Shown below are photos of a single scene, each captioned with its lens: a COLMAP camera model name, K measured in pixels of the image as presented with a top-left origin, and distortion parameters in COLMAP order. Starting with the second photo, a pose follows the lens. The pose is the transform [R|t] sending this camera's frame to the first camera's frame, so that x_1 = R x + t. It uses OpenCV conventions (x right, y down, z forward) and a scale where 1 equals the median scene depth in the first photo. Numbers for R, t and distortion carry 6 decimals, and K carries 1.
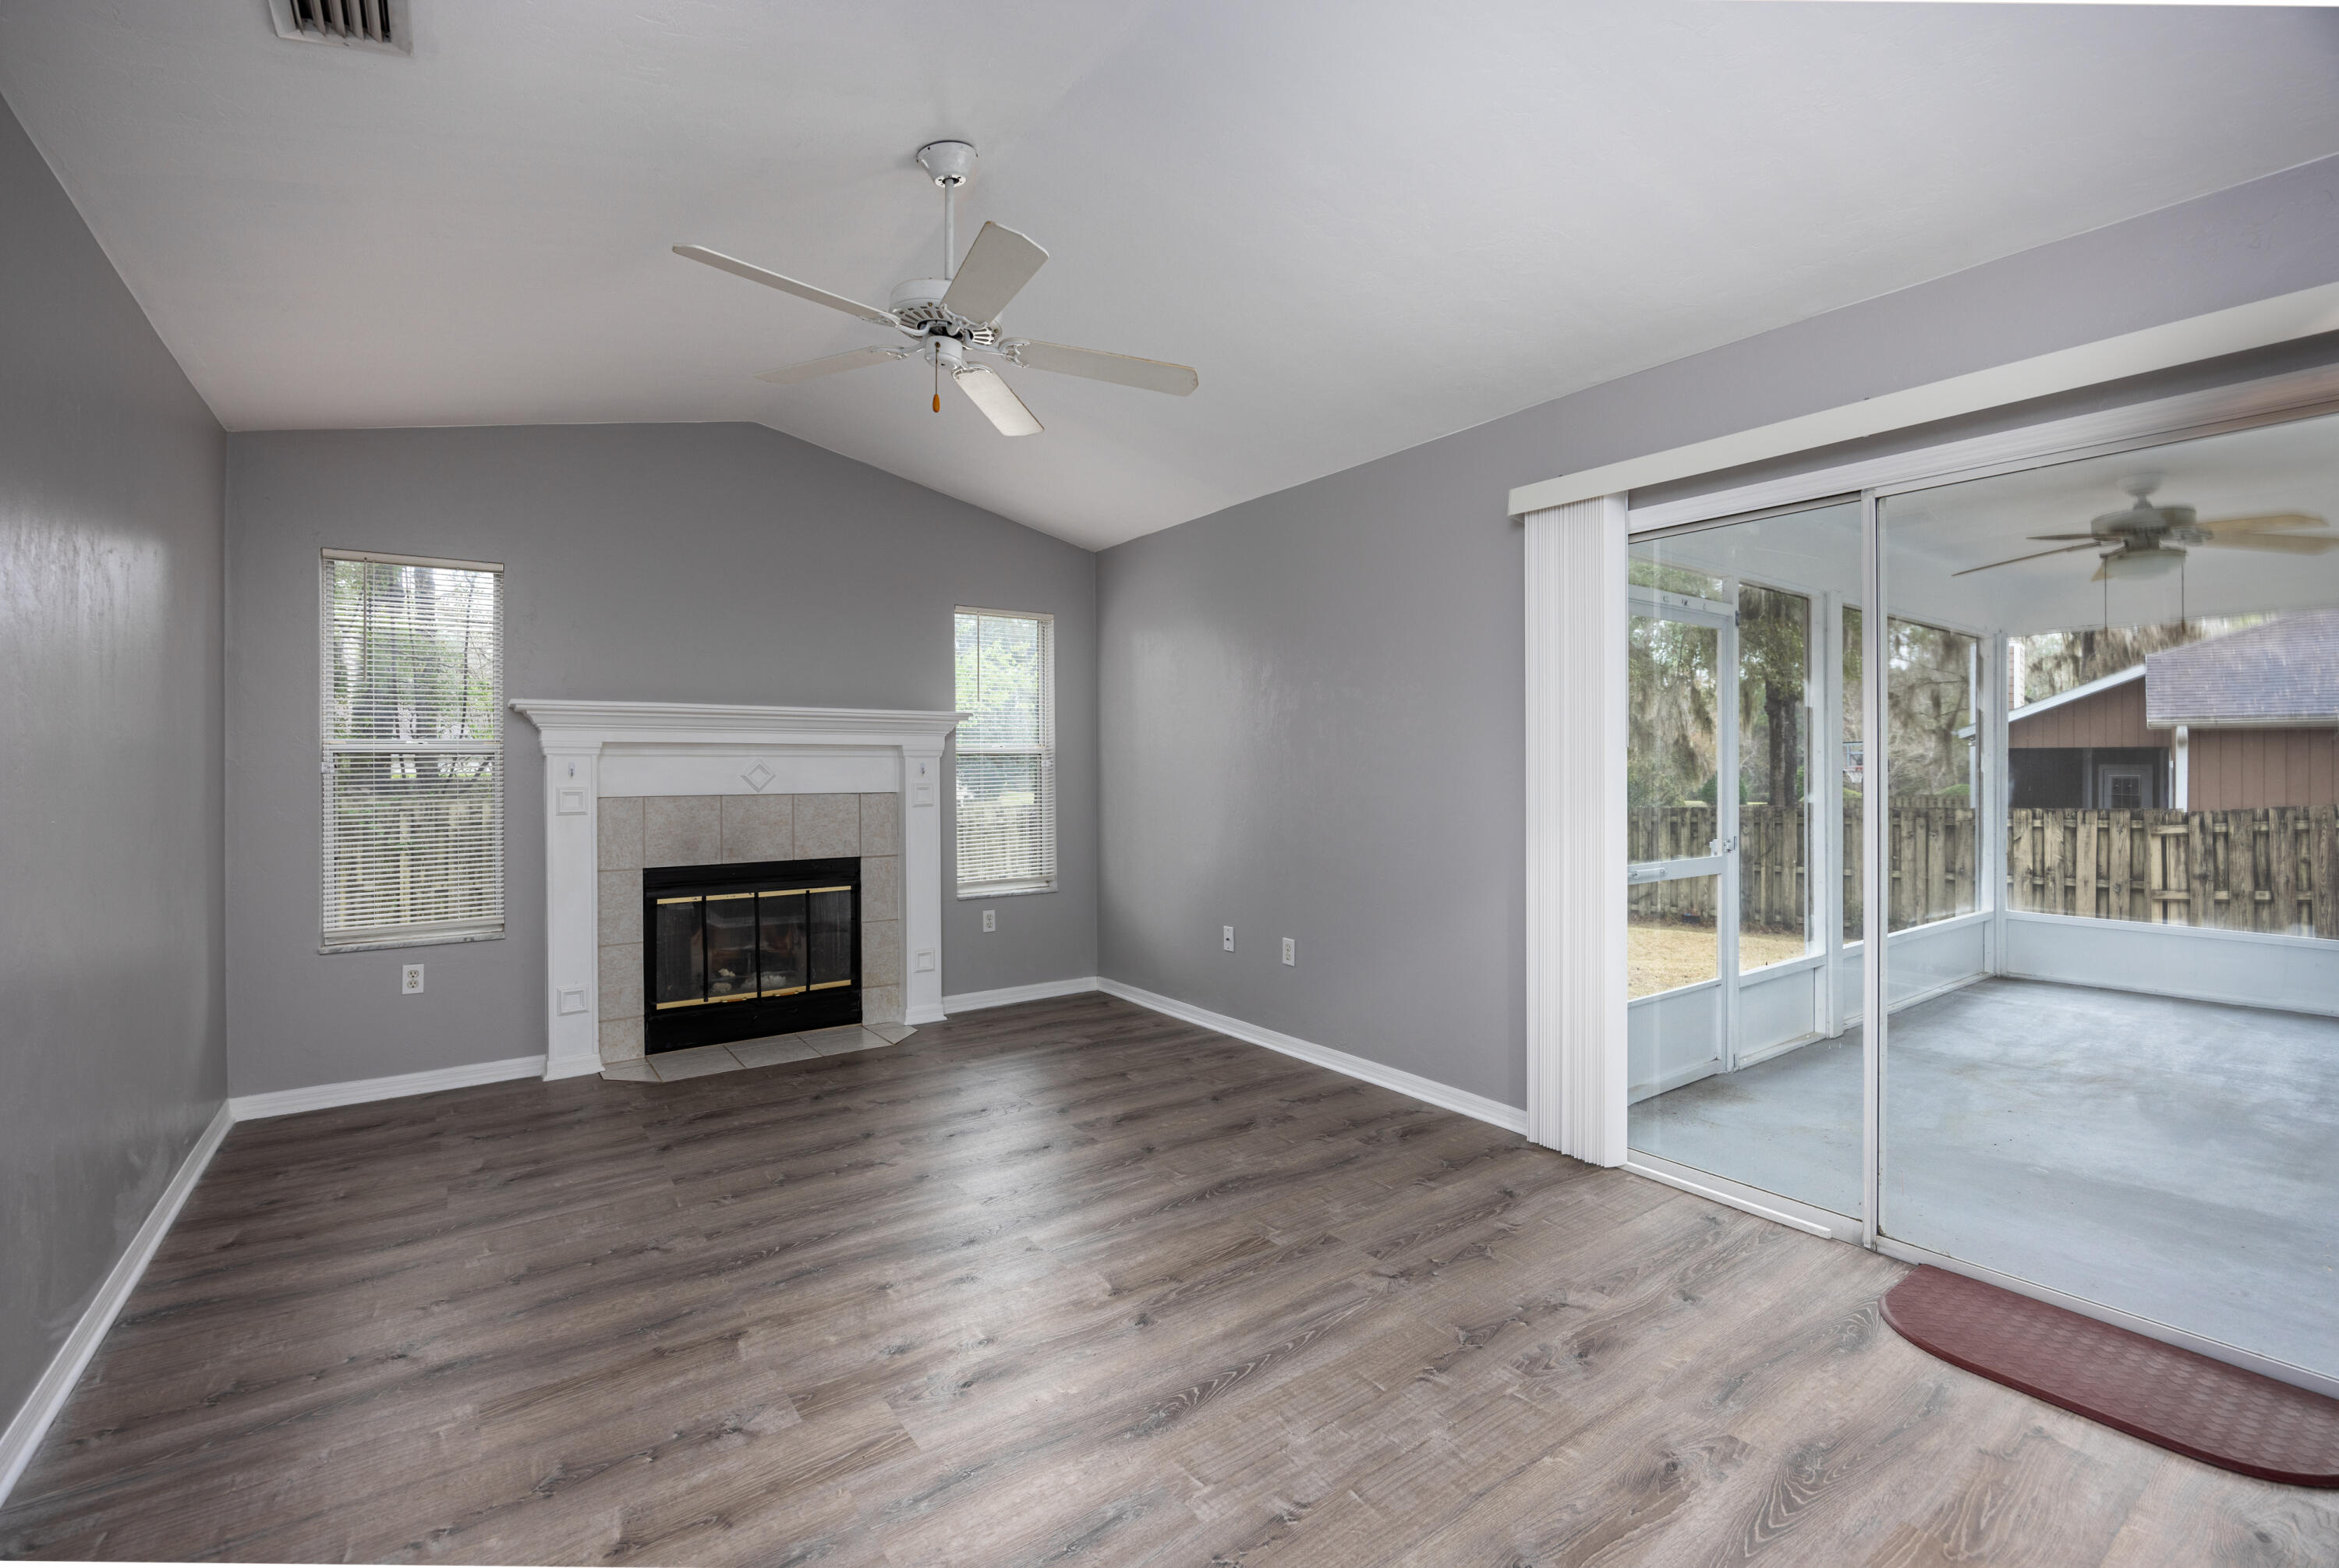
lens RADIAL K [[995.5, 0, 1157.6], [0, 995.5, 771.2], [0, 0, 1]] dist [-0.010616, -0.000517]
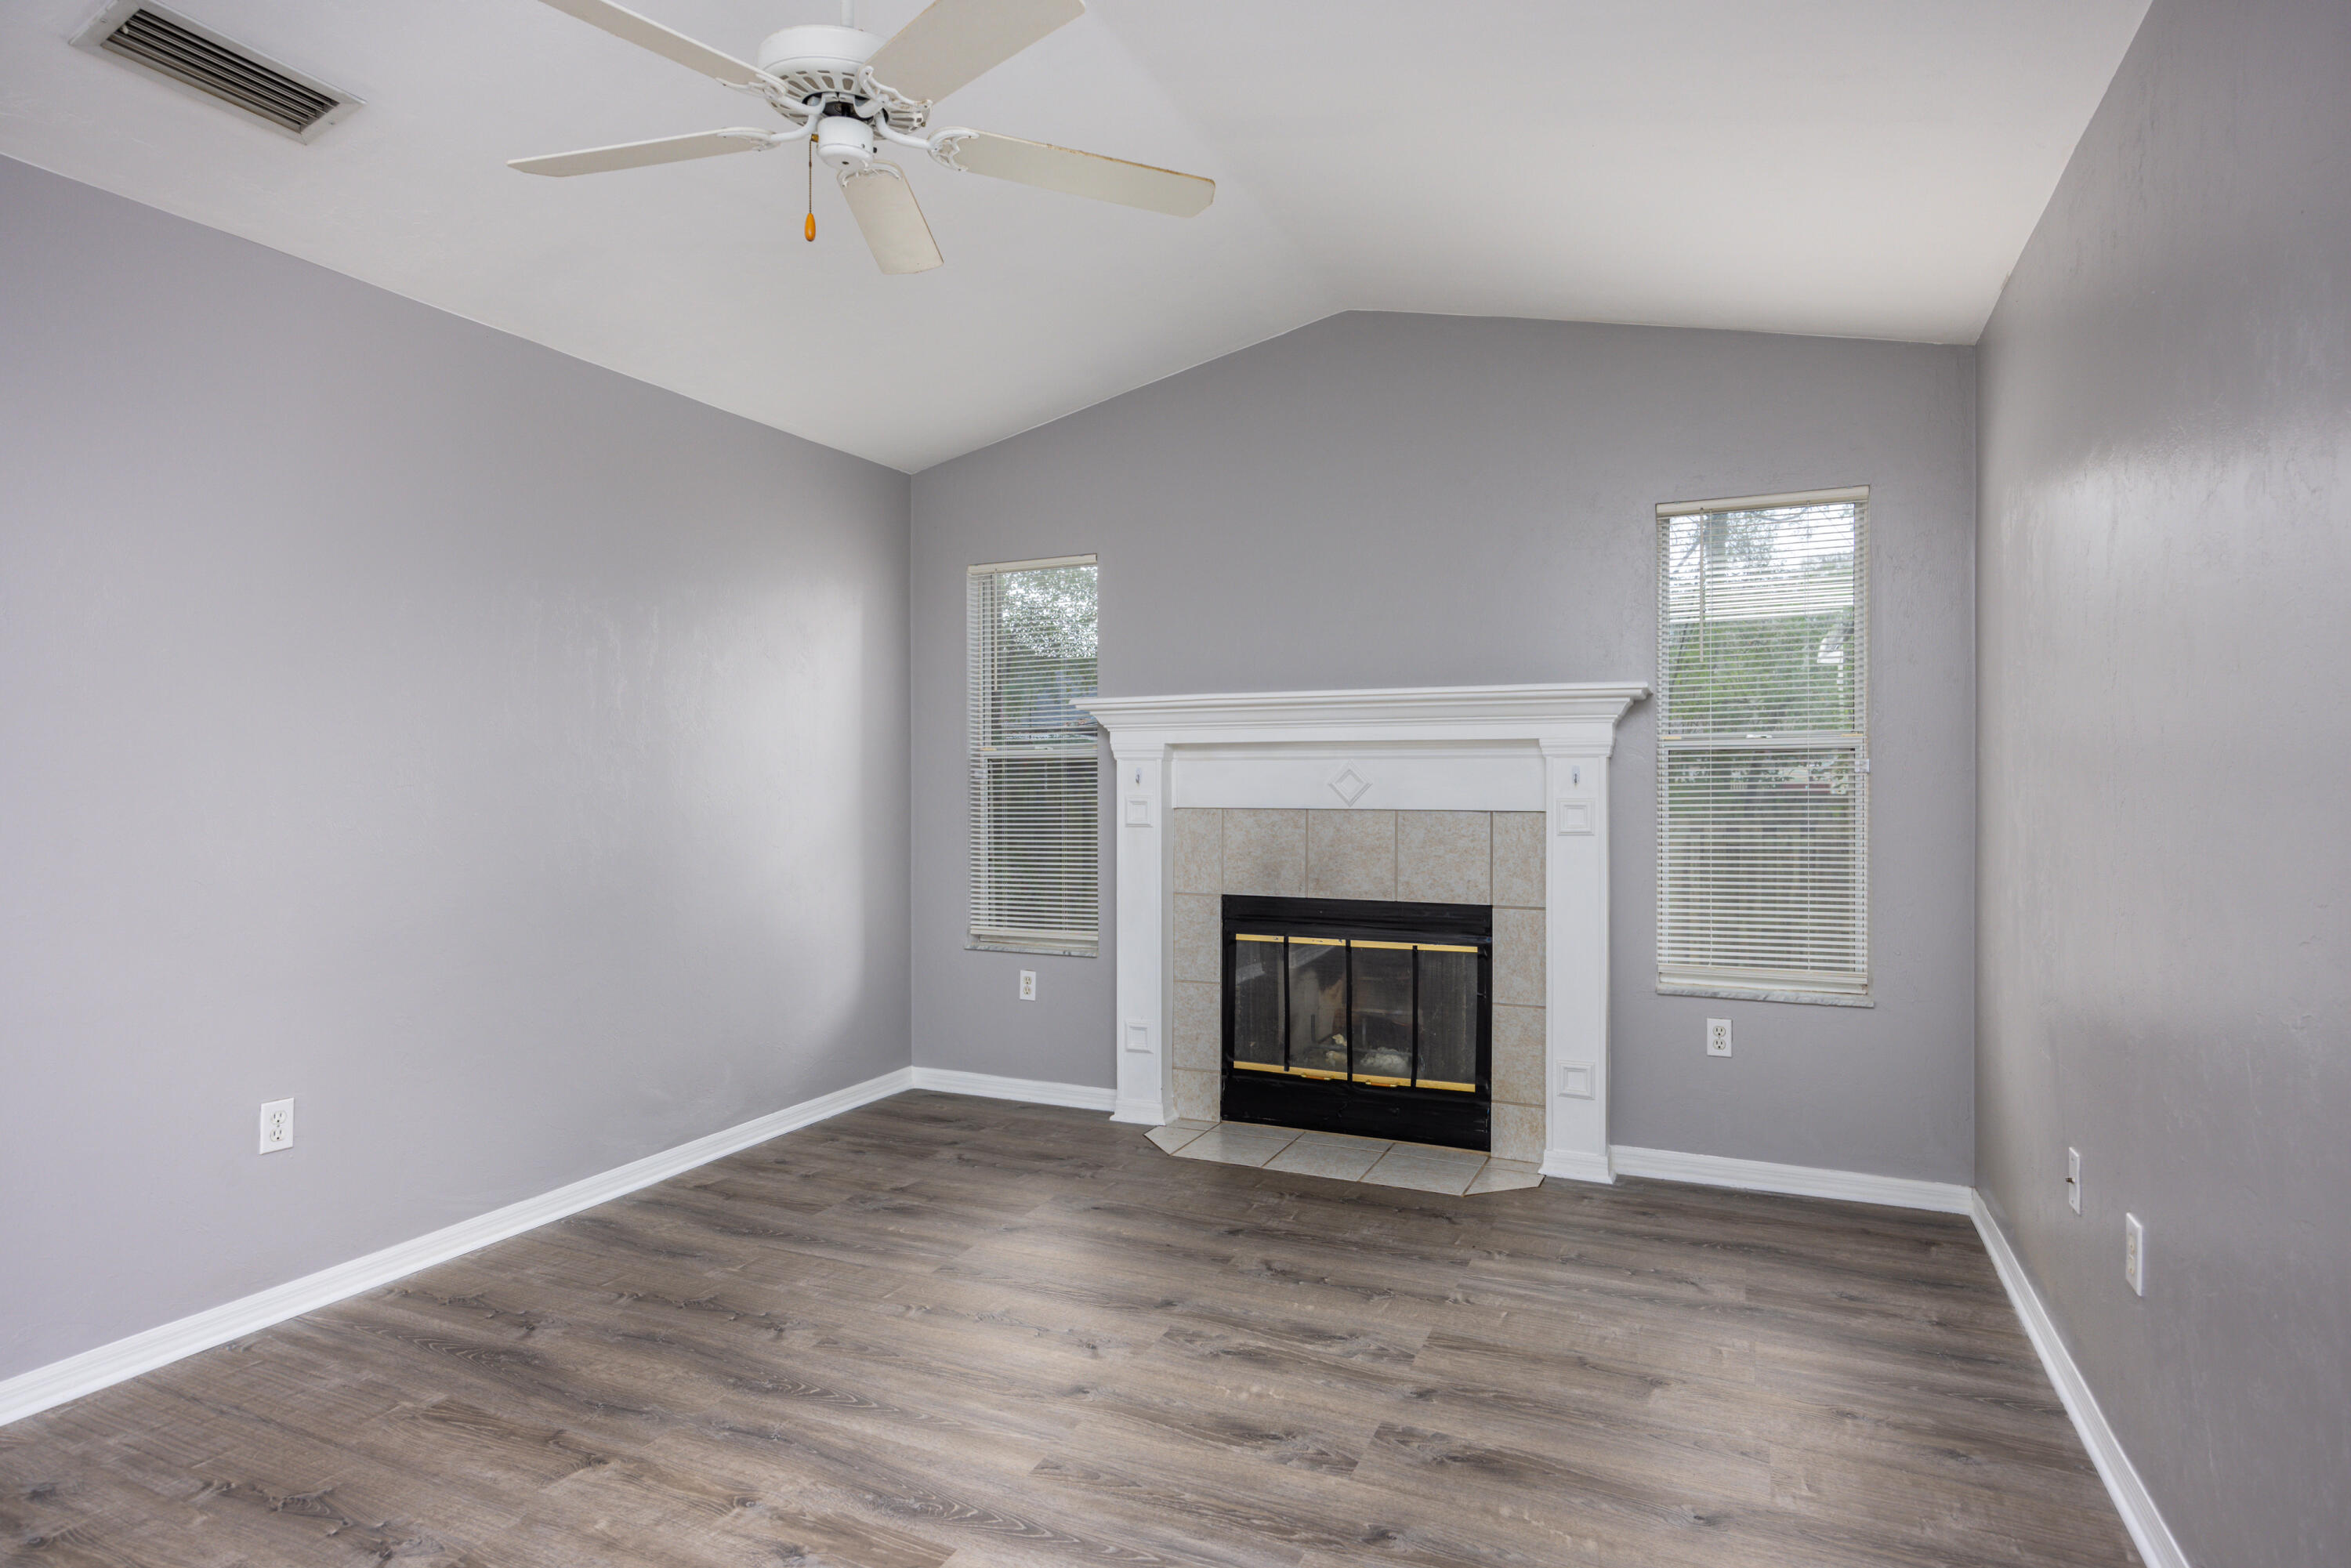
lens RADIAL K [[1229.0, 0, 1178.7], [0, 1229.0, 787.4], [0, 0, 1]] dist [-0.001217, 0.000531]
pose [[0.510541, 0.008879, -0.859808, 0.343582], [-0.001374, 0.999954, 0.009510, -0.001627], [0.859852, -0.003674, 0.510529, 0.439975]]
